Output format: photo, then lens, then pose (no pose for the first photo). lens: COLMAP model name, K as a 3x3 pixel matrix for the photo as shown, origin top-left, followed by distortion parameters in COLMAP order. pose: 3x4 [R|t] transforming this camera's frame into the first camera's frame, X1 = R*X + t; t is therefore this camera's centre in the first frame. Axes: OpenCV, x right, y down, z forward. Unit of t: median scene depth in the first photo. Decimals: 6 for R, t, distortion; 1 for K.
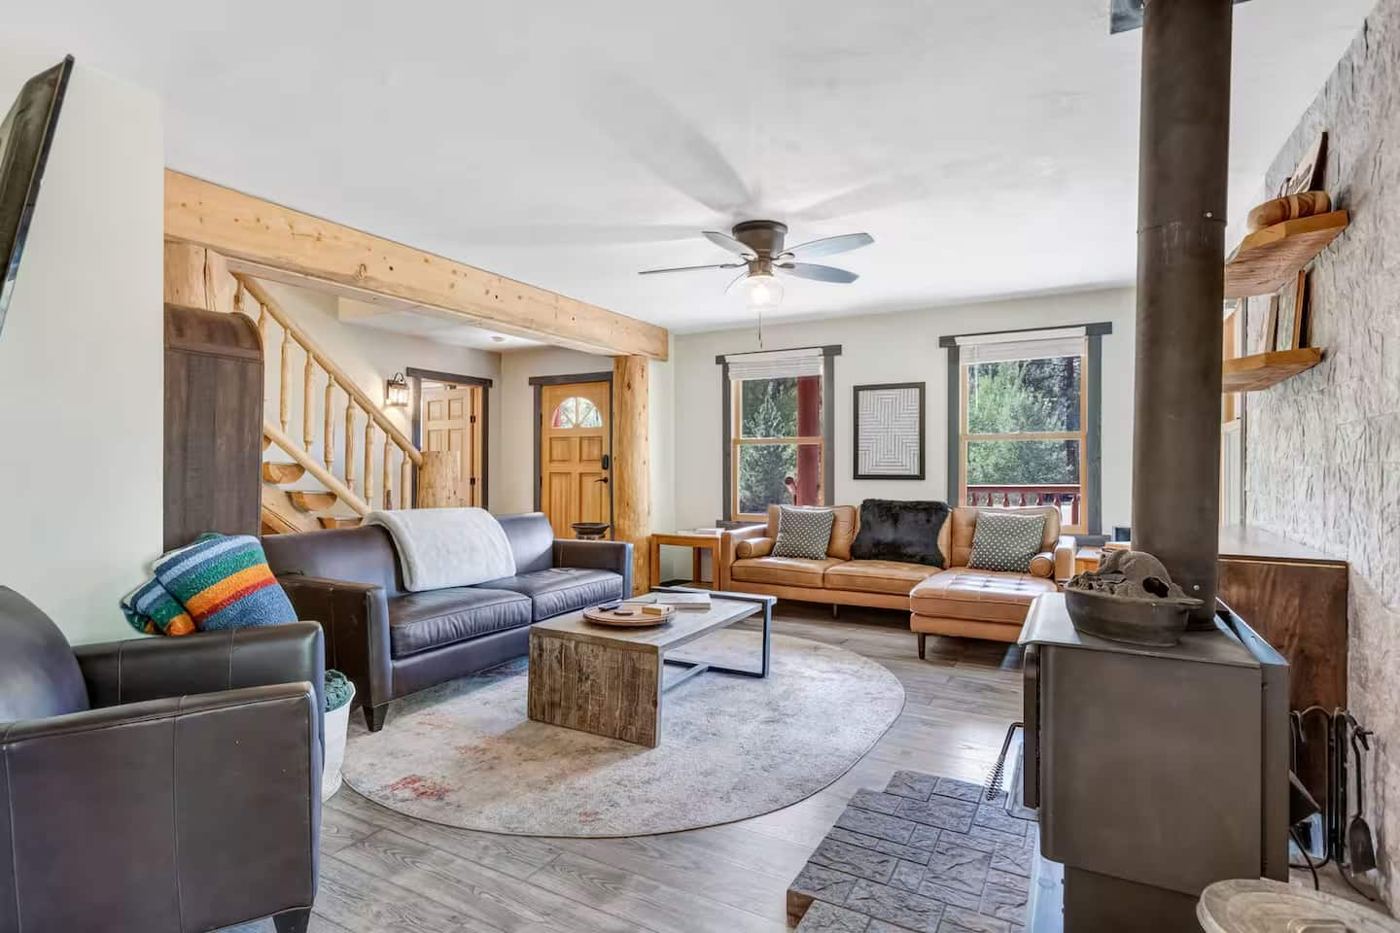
lens RADIAL K [[707.3, 0, 692.6], [0, 707.3, 460.8], [0, 0, 1]] dist [-0.011340, 0.005460]
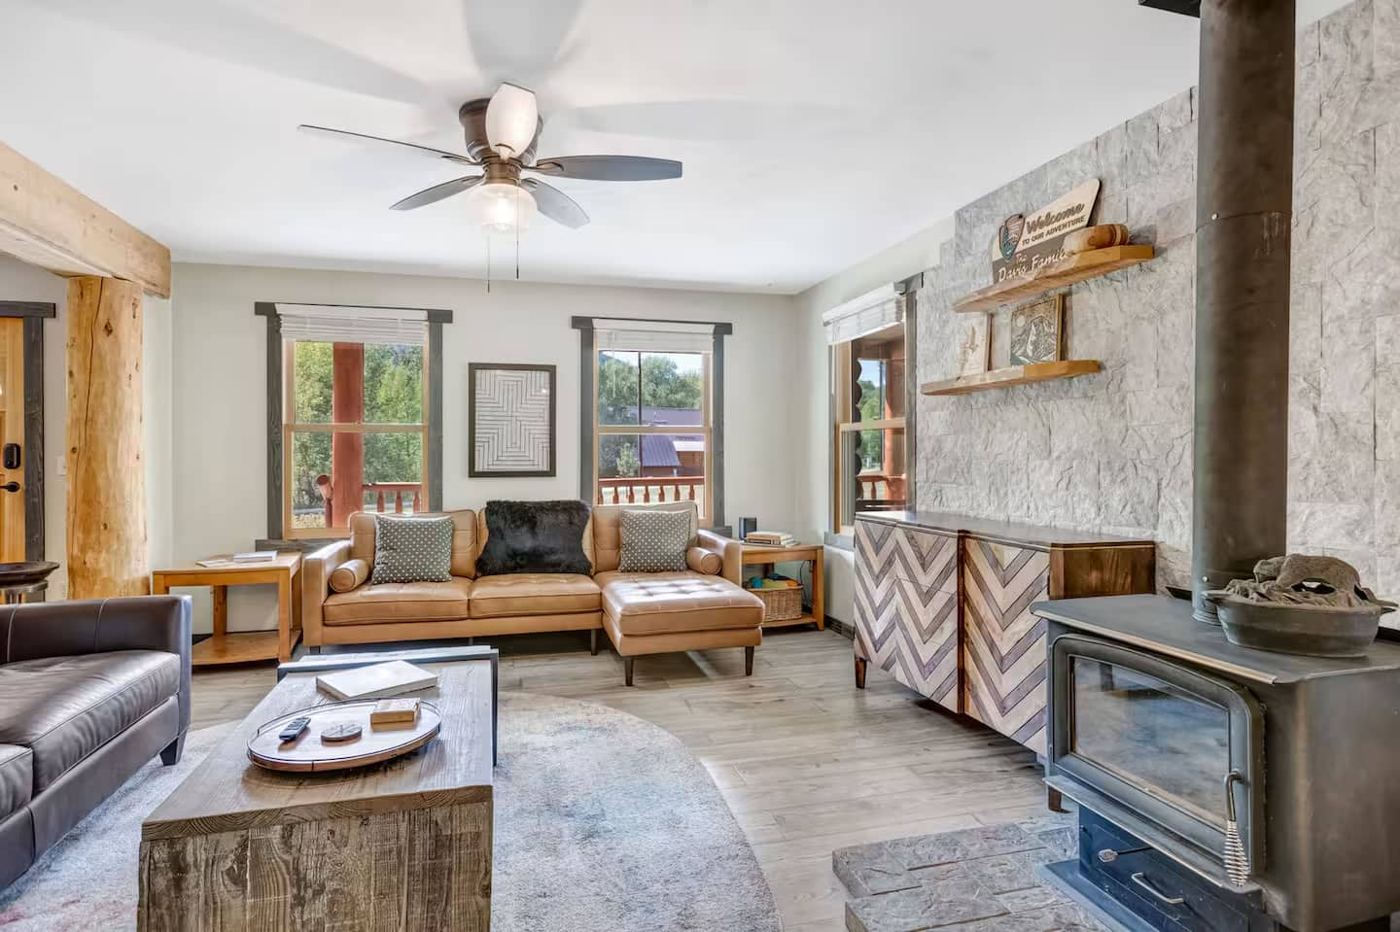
lens RADIAL K [[707.3, 0, 691.1], [0, 707.3, 455.7], [0, 0, 1]] dist [-0.011340, 0.005460]
pose [[0.718765, 0.000732, 0.695253, -0.168872], [-0.001808, 0.999998, 0.000816, 0.000037], [-0.695251, -0.001844, 0.718765, 0.255451]]
